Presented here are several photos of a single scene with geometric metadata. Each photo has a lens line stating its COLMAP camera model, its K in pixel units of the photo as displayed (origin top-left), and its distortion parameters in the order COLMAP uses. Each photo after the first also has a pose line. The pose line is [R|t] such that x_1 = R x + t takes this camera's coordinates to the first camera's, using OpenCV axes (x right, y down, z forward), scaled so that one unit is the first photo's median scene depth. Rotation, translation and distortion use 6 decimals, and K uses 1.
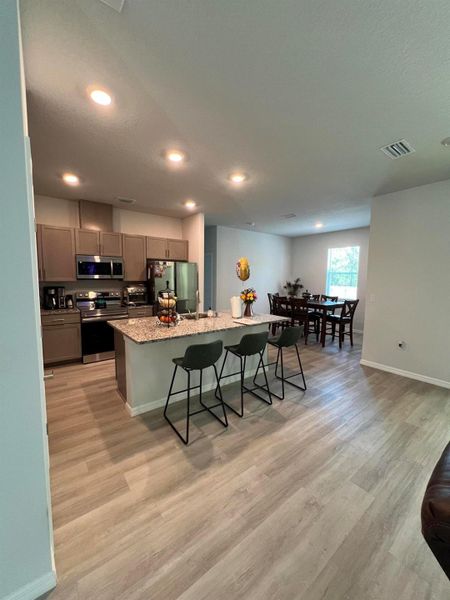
lens RADIAL K [[241.4, 0, 224.3], [0, 241.4, 300.8], [0, 0, 1]] dist [-0.005029, 0.001276]
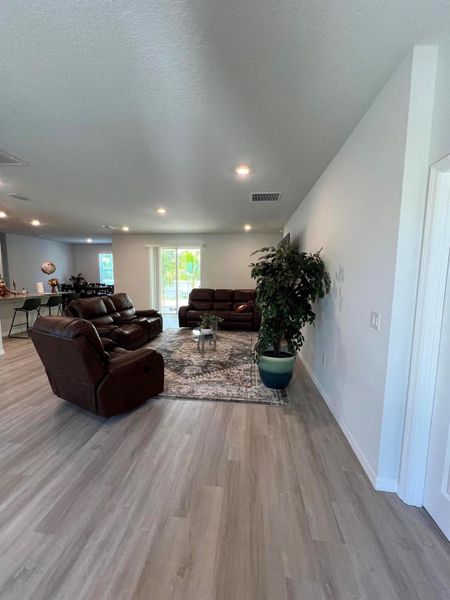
lens RADIAL K [[241.4, 0, 225.7], [0, 241.4, 299.6], [0, 0, 1]] dist [-0.005029, 0.001276]
pose [[0.688745, -0.085976, 0.719887, -0.207346], [0.075646, 0.996046, 0.046584, 0.091117], [-0.721046, 0.022372, 0.692526, -0.893393]]
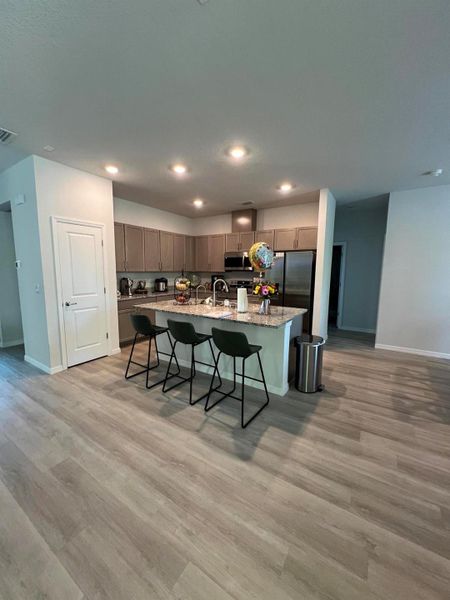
lens RADIAL K [[241.4, 0, 225.4], [0, 241.4, 301.0], [0, 0, 1]] dist [-0.005029, 0.001276]
pose [[0.334218, 0.113805, -0.935600, 0.544405], [-0.101796, 0.991235, 0.084208, -0.024117], [0.936983, 0.067096, 0.342873, 0.409775]]
